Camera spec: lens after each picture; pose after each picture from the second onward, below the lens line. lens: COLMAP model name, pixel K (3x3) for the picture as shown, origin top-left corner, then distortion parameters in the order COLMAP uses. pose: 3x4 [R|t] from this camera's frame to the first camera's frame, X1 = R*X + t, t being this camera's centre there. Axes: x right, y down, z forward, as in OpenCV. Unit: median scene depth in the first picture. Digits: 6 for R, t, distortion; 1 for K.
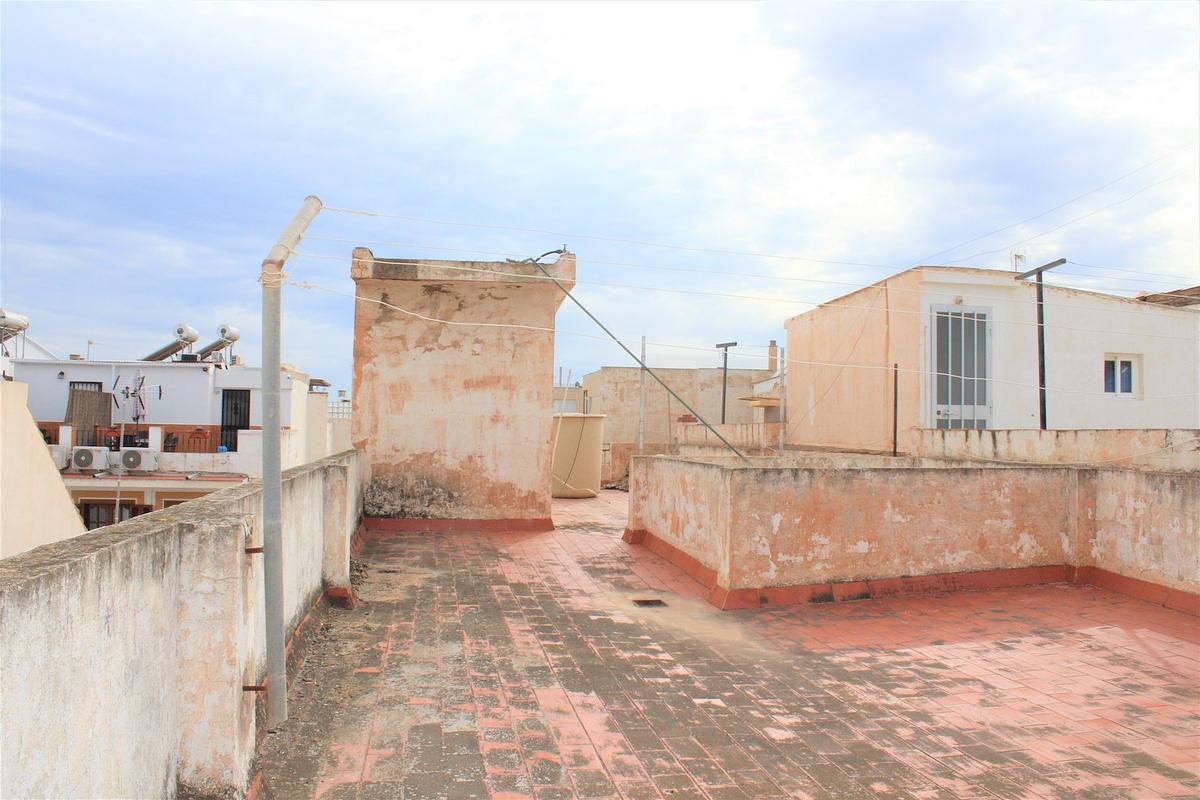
lens RADIAL K [[990.9, 0, 600.0], [0, 990.9, 400.0], [0, 0, 1]] dist [-0.165884, 0.140836]
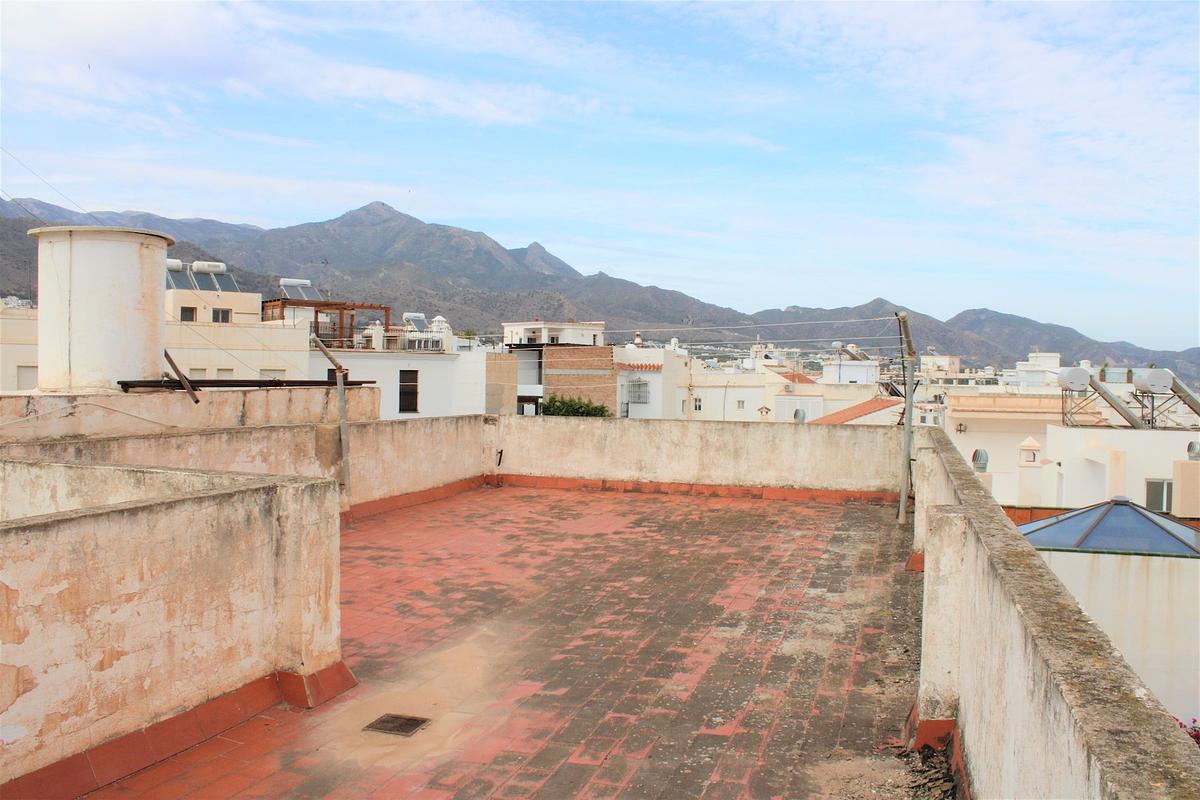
lens RADIAL K [[990.9, 0, 600.0], [0, 990.9, 400.0], [0, 0, 1]] dist [-0.165884, 0.140836]
pose [[-0.888253, -0.037755, 0.457801, -0.469301], [-0.042839, 0.999082, -0.000725, 0.014832], [-0.457353, -0.020256, -0.889054, 2.185430]]
